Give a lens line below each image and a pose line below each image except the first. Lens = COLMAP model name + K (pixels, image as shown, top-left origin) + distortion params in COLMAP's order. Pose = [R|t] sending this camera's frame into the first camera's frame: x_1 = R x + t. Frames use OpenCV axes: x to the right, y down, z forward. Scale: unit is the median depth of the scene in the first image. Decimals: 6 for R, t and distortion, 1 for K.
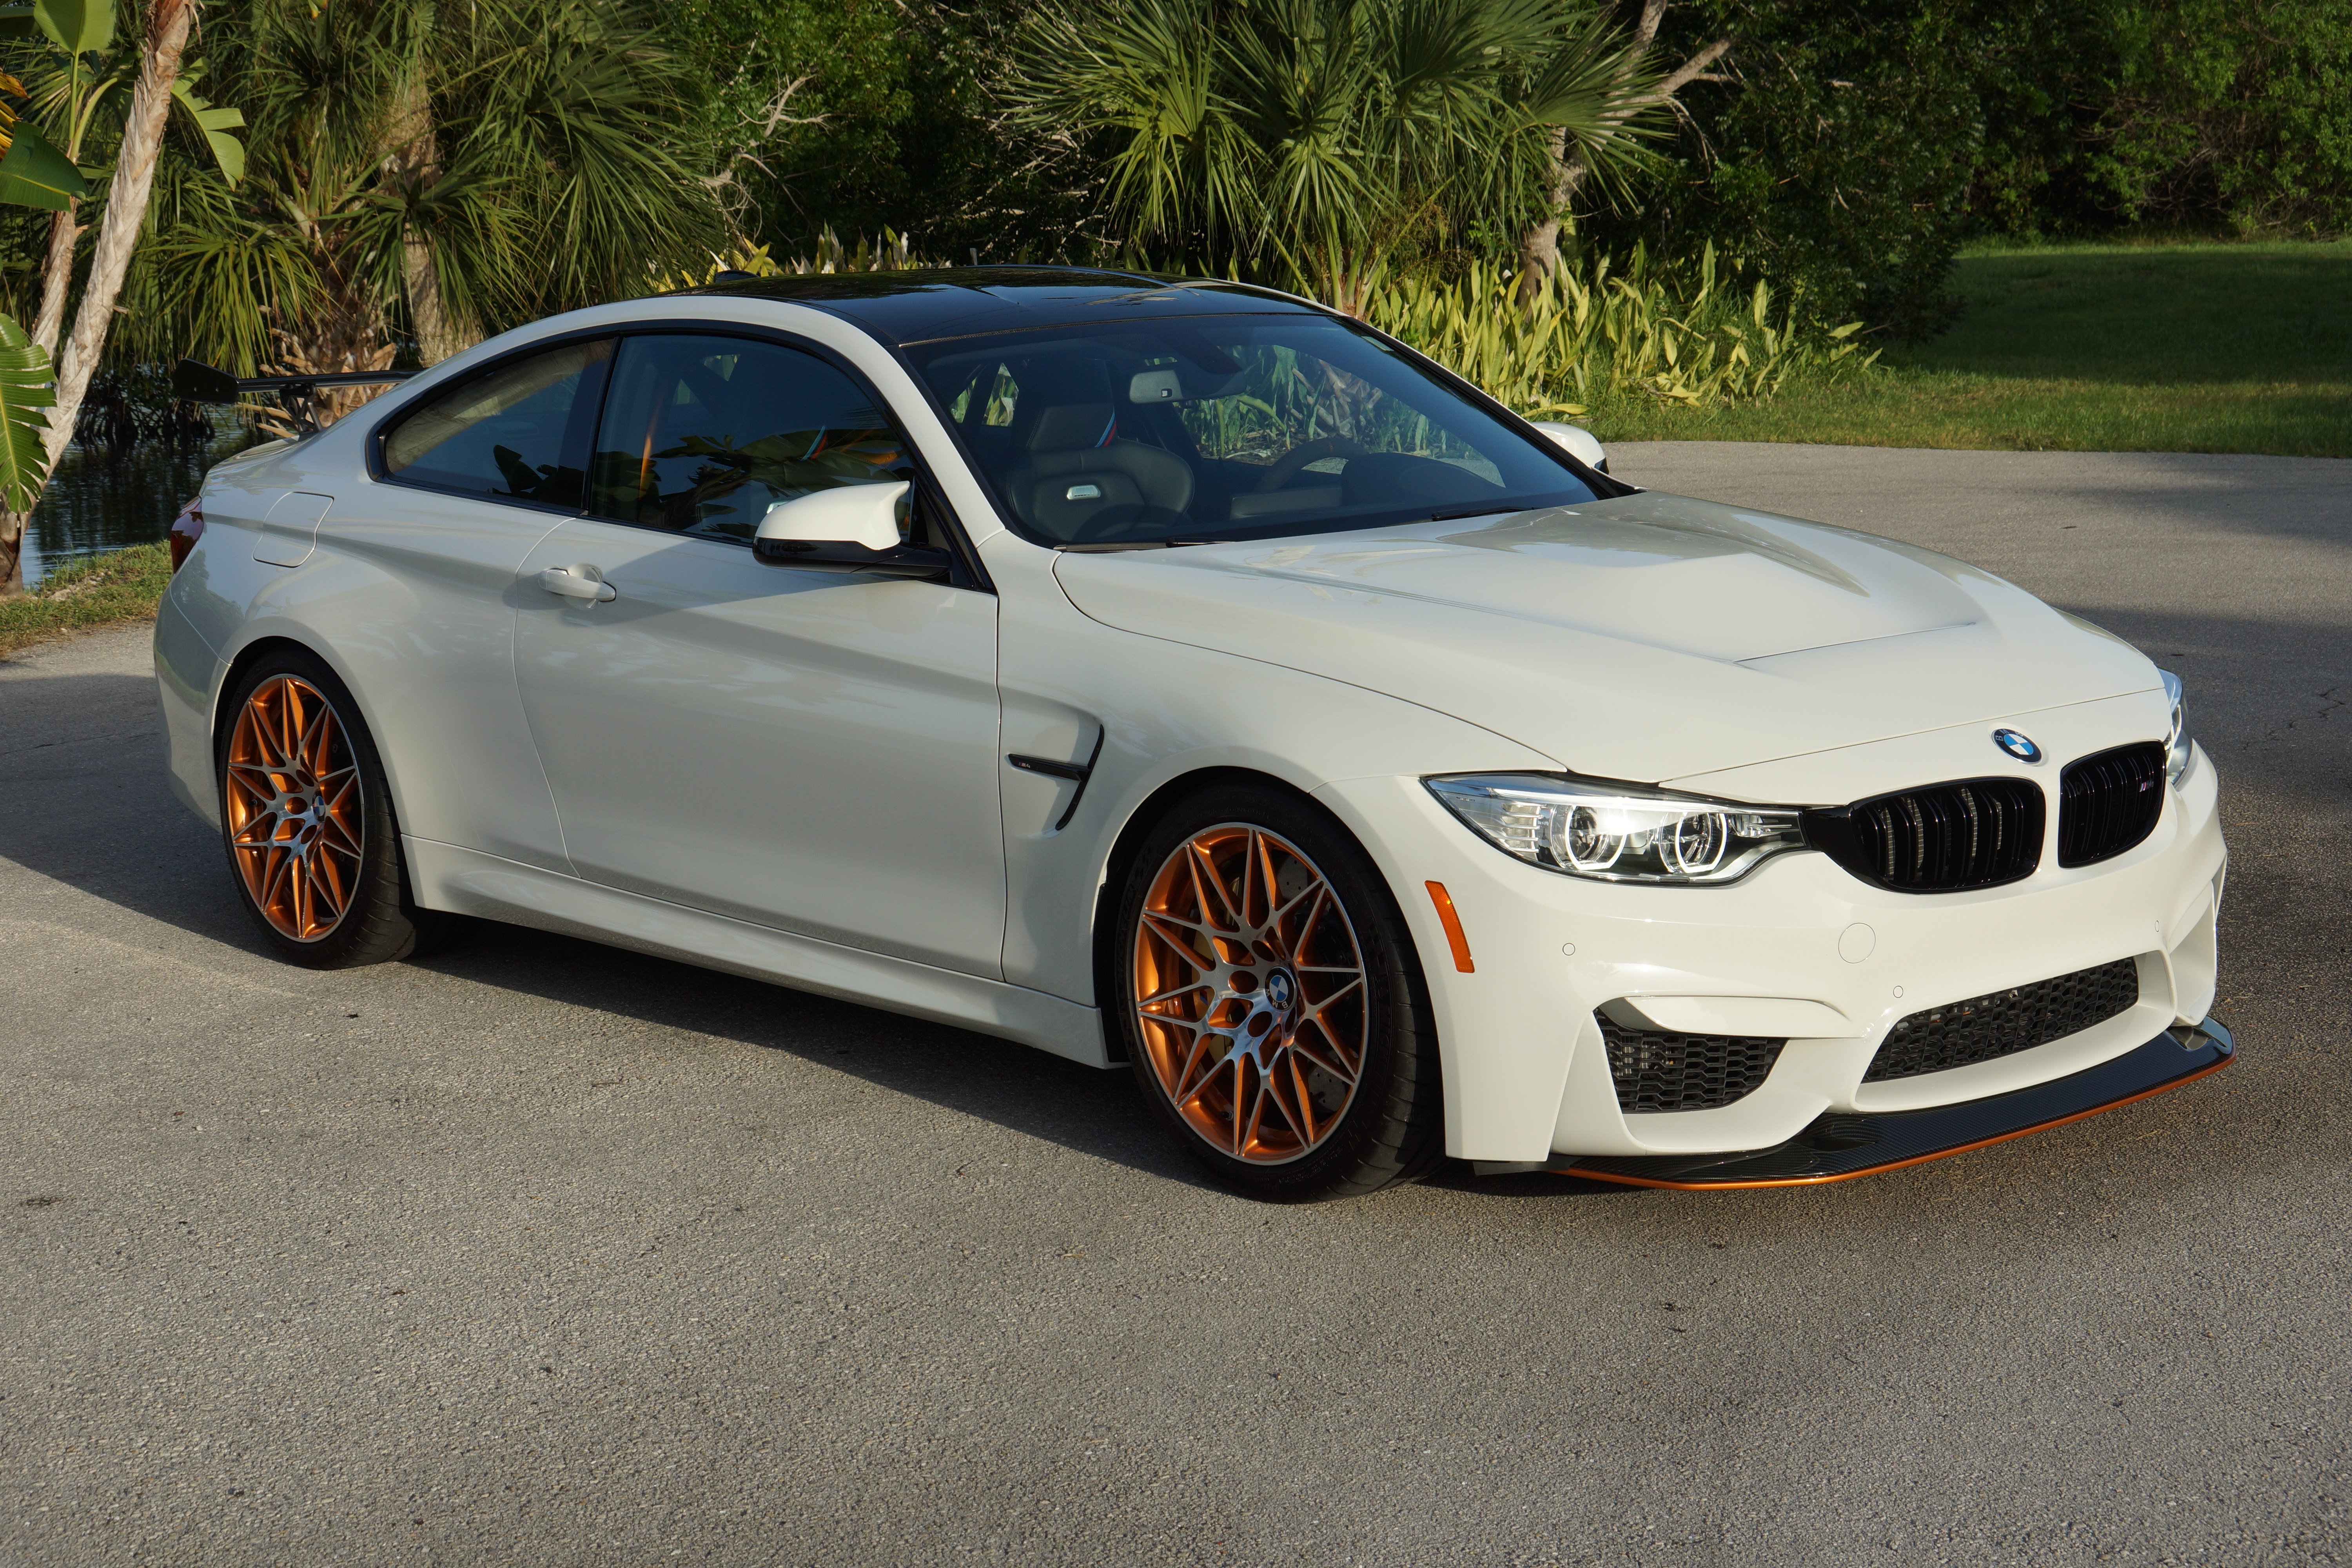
lens RADIAL K [[3915.4, 0, 1173.2], [0, 3915.4, 784.9], [0, 0, 1]] dist [0.063928, 0.000000]
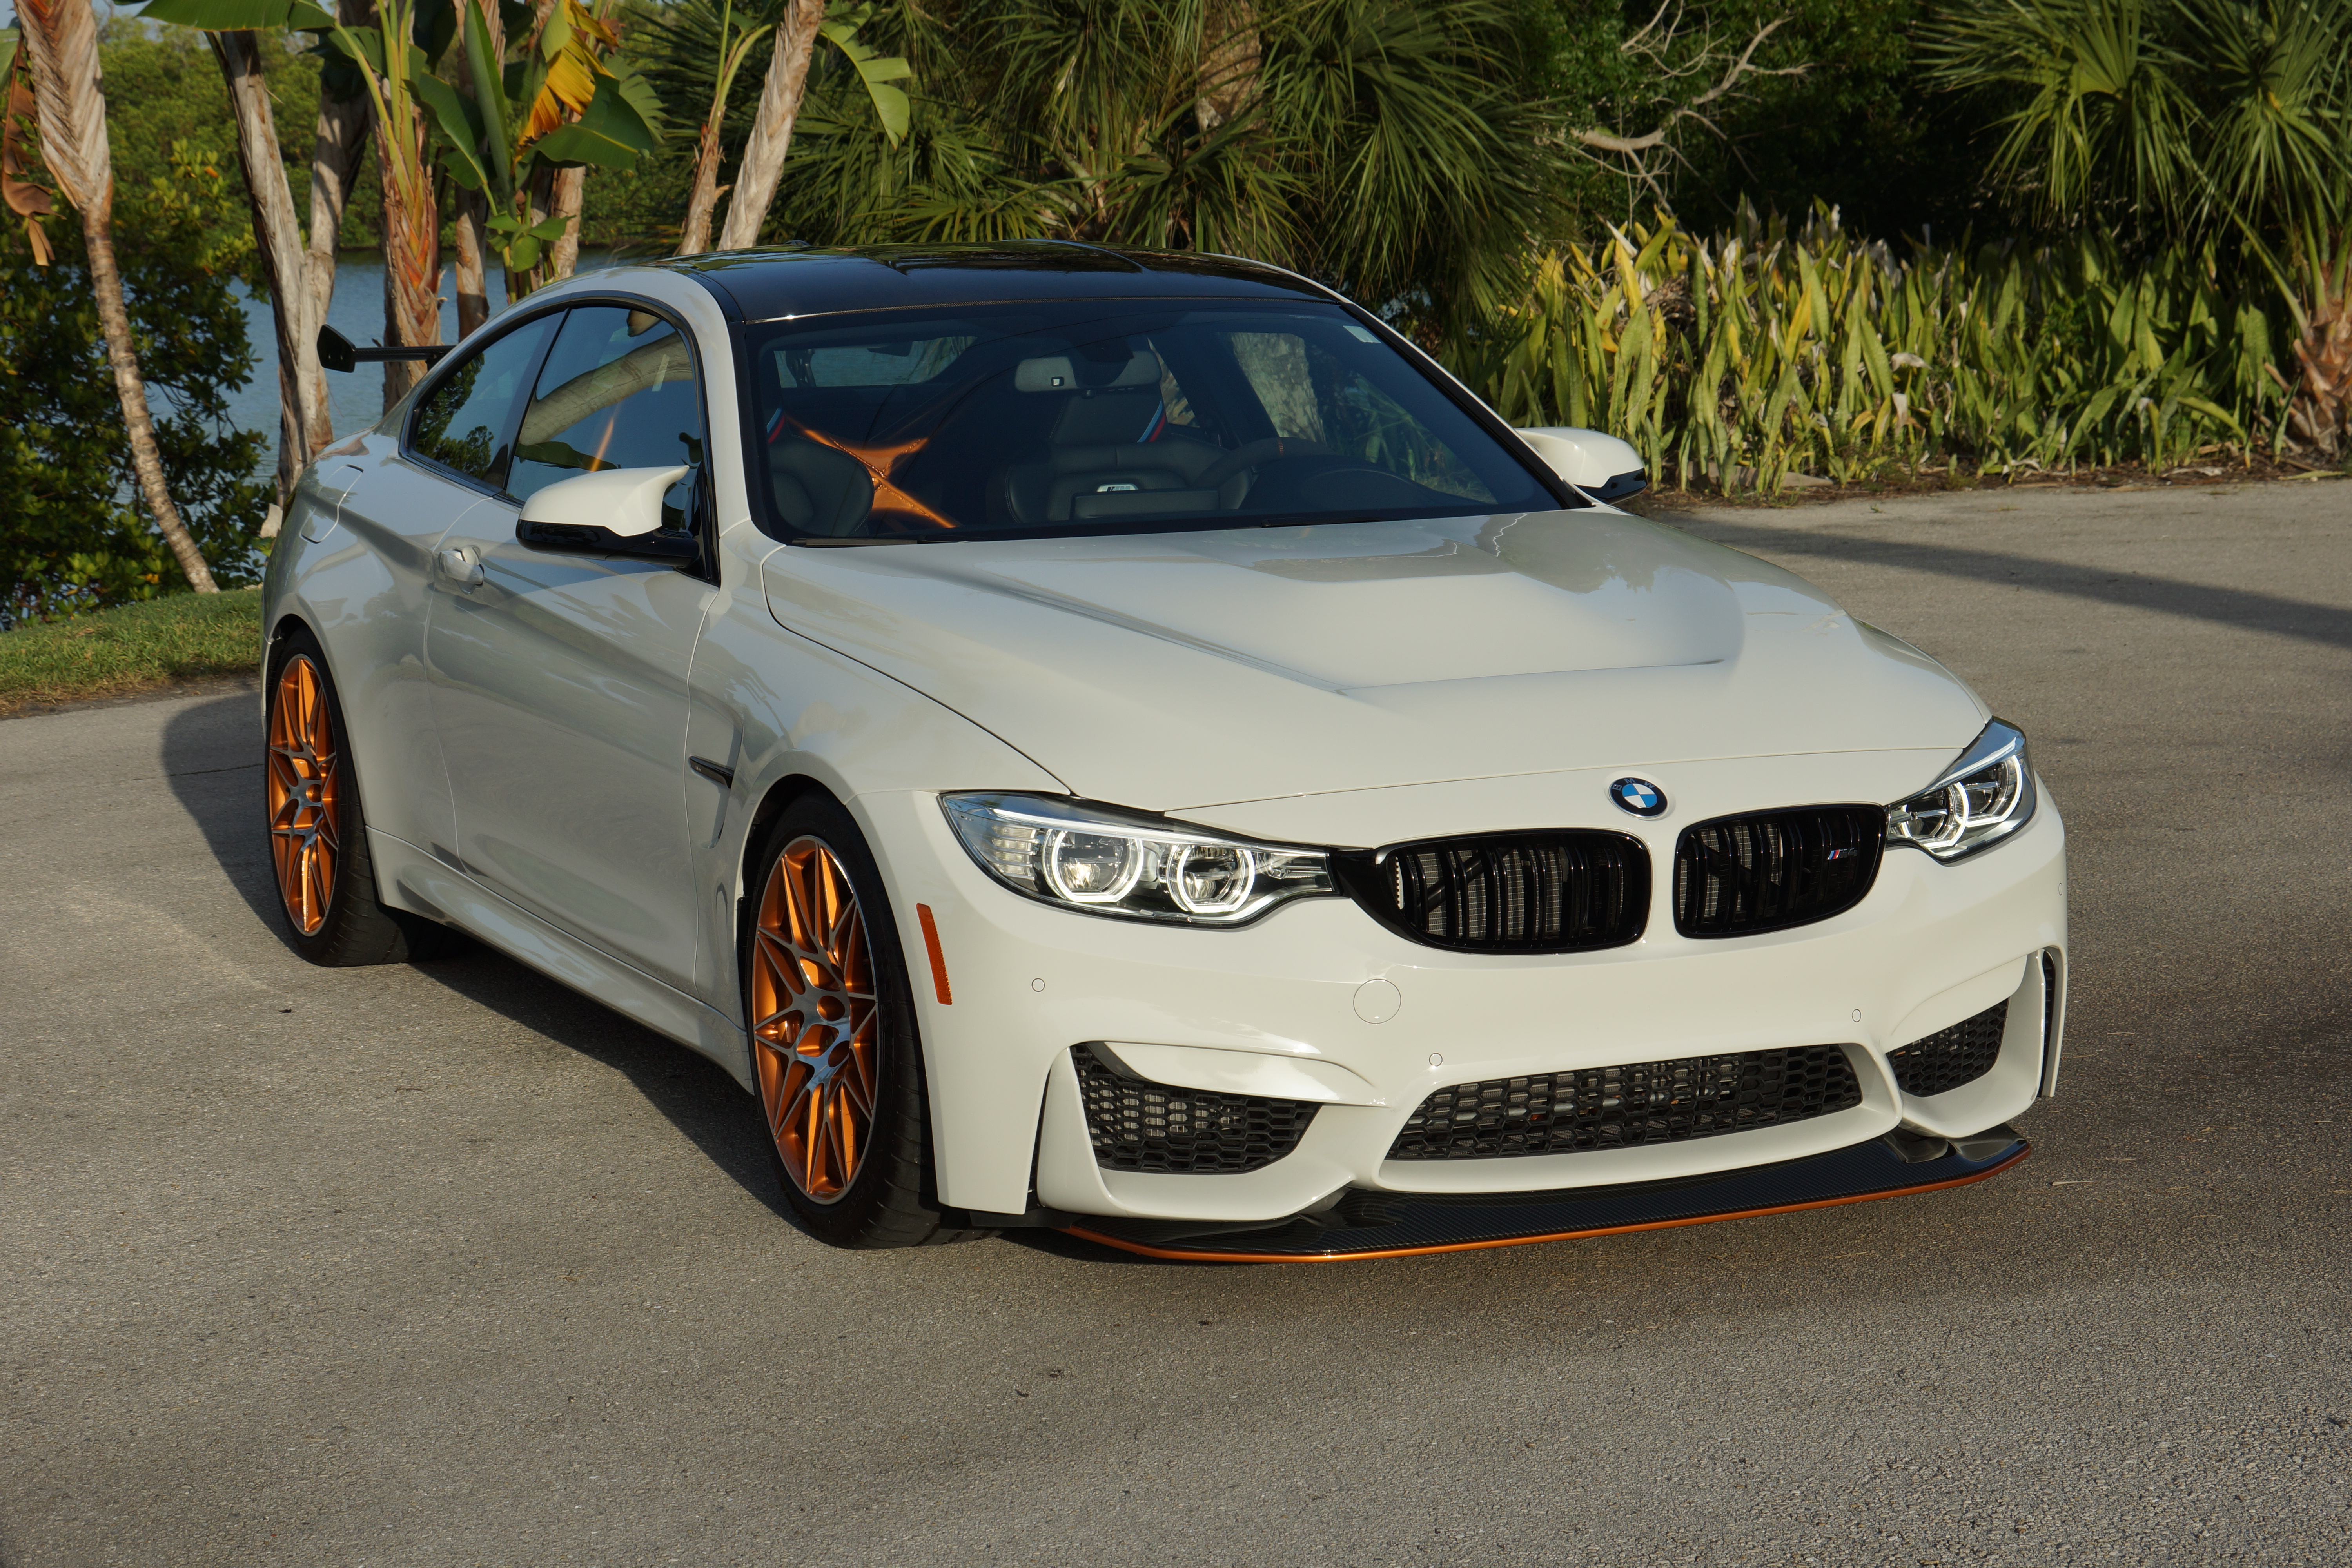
lens RADIAL K [[4759.3, 0, 1179.1], [0, 4759.3, 784.5], [0, 0, 1]] dist [0.080052, 0.000000]
pose [[0.955118, 0.051578, -0.291702, 0.345829], [-0.056847, 0.998337, -0.009611, 0.002714], [0.290721, 0.025762, 0.956461, -0.050602]]
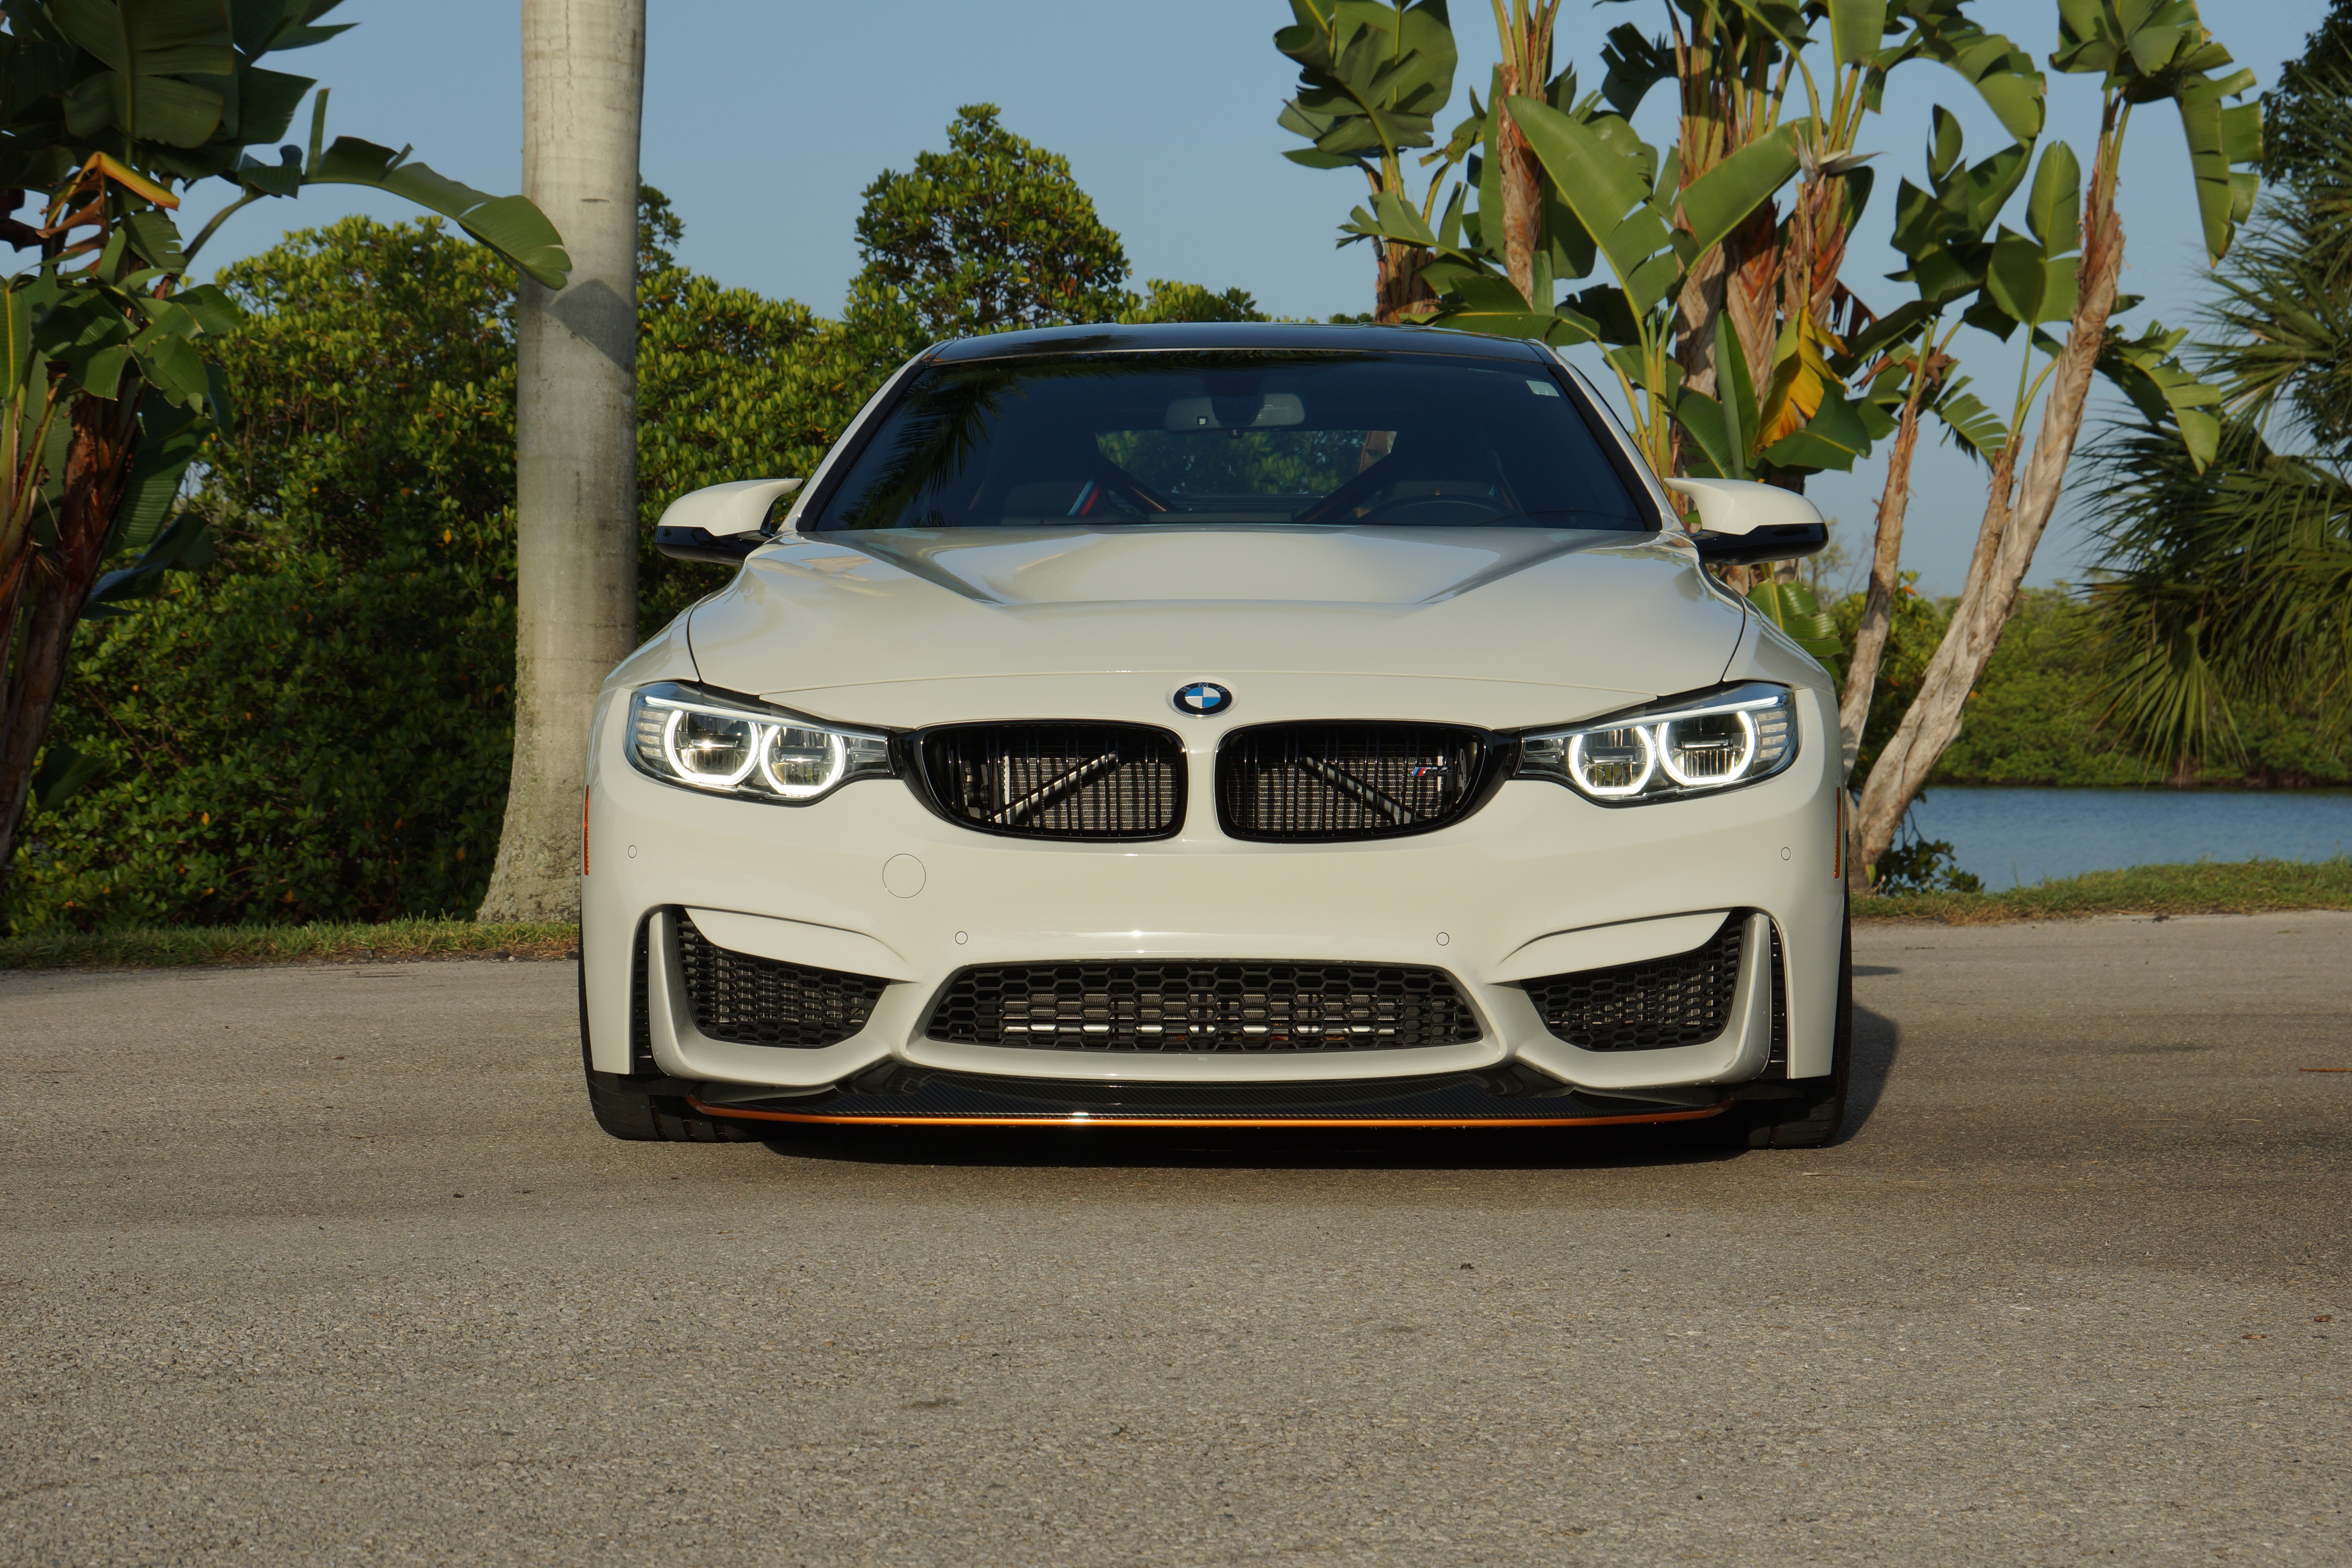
lens RADIAL K [[4722.5, 0, 1174.7], [0, 4722.5, 783.8], [0, 0, 1]] dist [0.053247, 0.000000]
pose [[0.728291, 0.040441, -0.684074, 0.764025], [-0.128850, 0.988533, -0.078737, 0.076431], [0.673046, 0.145486, 0.725150, 0.172089]]
